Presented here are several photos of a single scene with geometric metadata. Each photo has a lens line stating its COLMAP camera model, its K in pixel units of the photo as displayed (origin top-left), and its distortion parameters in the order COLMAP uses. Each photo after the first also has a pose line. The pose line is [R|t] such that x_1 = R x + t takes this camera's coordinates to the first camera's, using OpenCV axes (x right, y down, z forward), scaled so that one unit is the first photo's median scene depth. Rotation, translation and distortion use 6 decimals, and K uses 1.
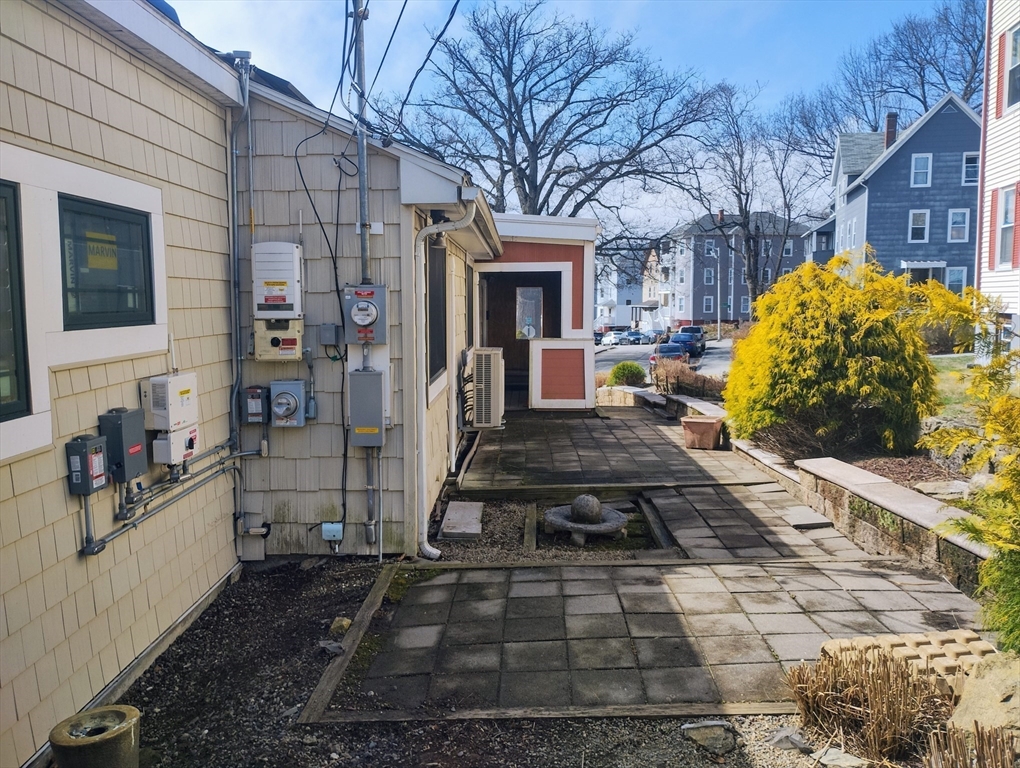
lens RADIAL K [[843.1, 0, 511.6], [0, 843.1, 386.3], [0, 0, 1]] dist [0.001246, 0.001155]
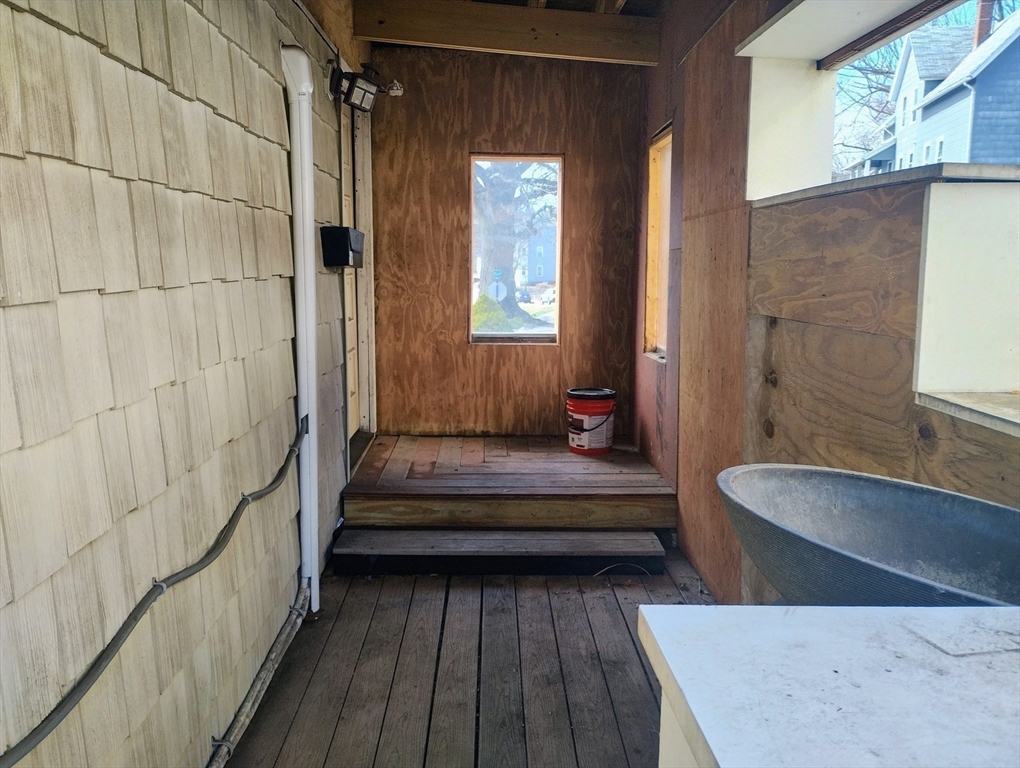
lens RADIAL K [[843.1, 0, 509.7], [0, 843.1, 384.1], [0, 0, 1]] dist [0.001246, 0.001155]
pose [[0.999208, 0.005035, 0.039461, 0.002918], [-0.007188, 0.998482, 0.054607, -0.022962], [-0.039126, -0.054848, 0.997728, 0.290947]]
